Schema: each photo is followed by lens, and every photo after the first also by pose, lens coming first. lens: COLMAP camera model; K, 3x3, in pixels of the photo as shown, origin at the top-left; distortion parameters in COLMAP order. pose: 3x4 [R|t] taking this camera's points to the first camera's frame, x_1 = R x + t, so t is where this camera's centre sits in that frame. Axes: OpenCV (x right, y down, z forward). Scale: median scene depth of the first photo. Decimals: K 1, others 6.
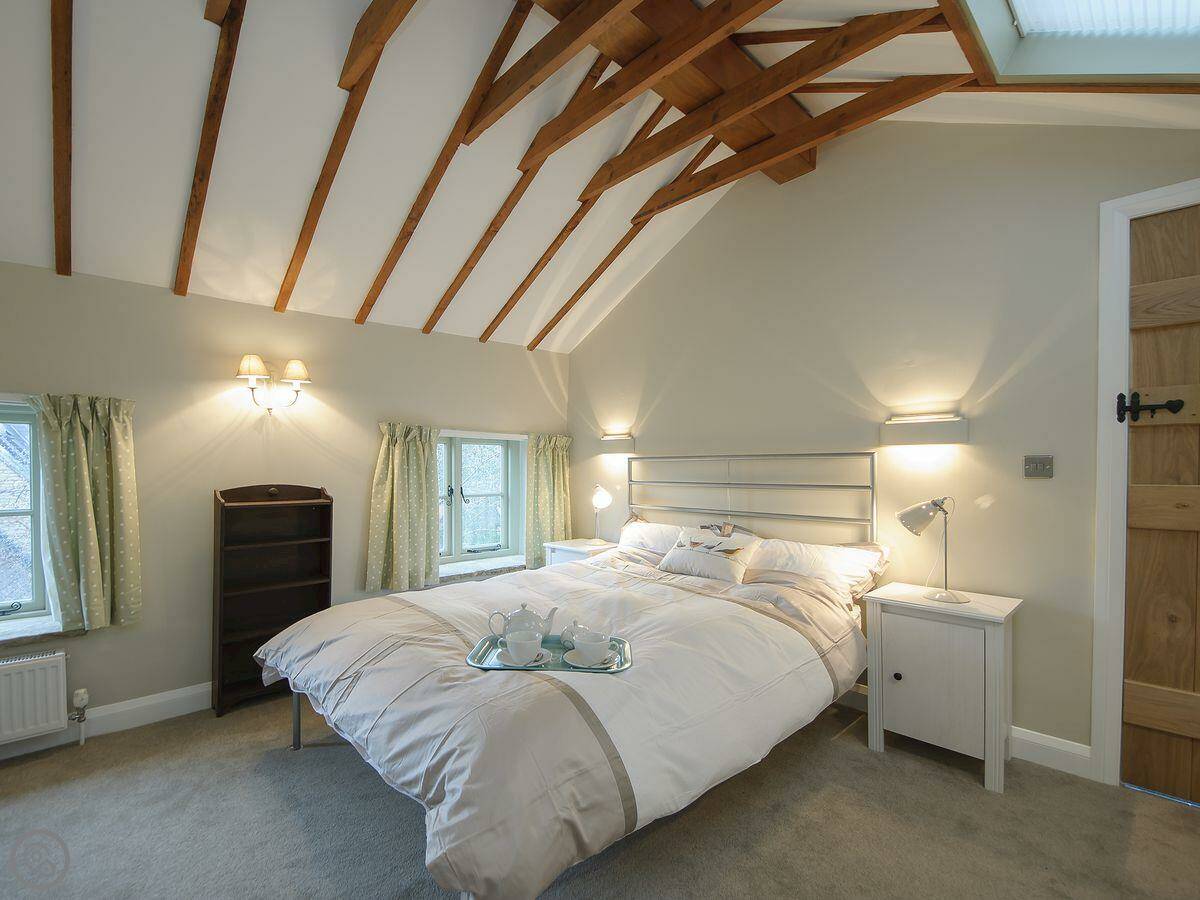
lens RADIAL K [[515.6, 0, 598.6], [0, 515.6, 452.8], [0, 0, 1]] dist [0.000732, 0.000073]
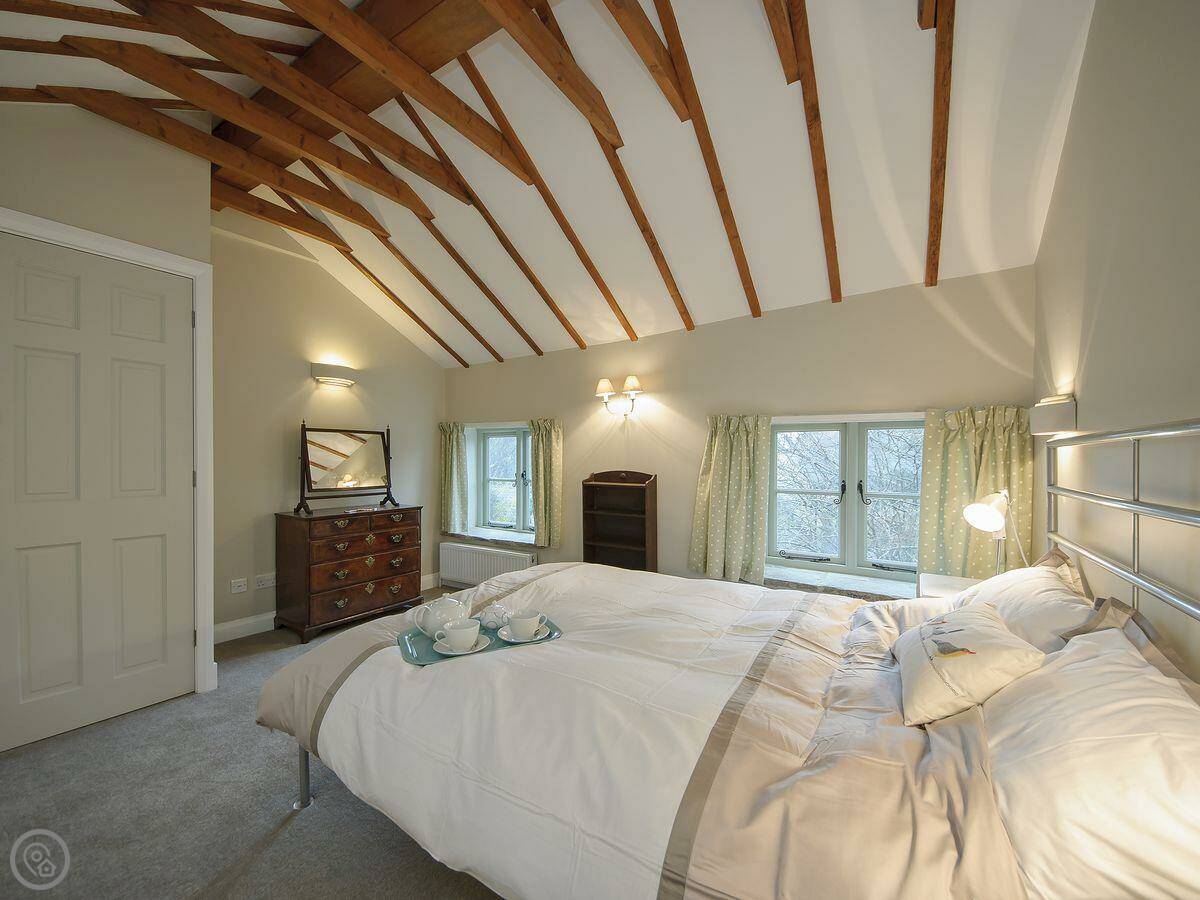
lens RADIAL K [[484.8, 0, 600.0], [0, 484.8, 450.0], [0, 0, 1]] dist [0.000529, 0.000005]
pose [[0.226203, -0.023791, -0.973790, 0.565925], [0.020679, 0.999594, -0.019618, 0.029405], [0.973861, -0.015699, 0.226603, 0.623663]]
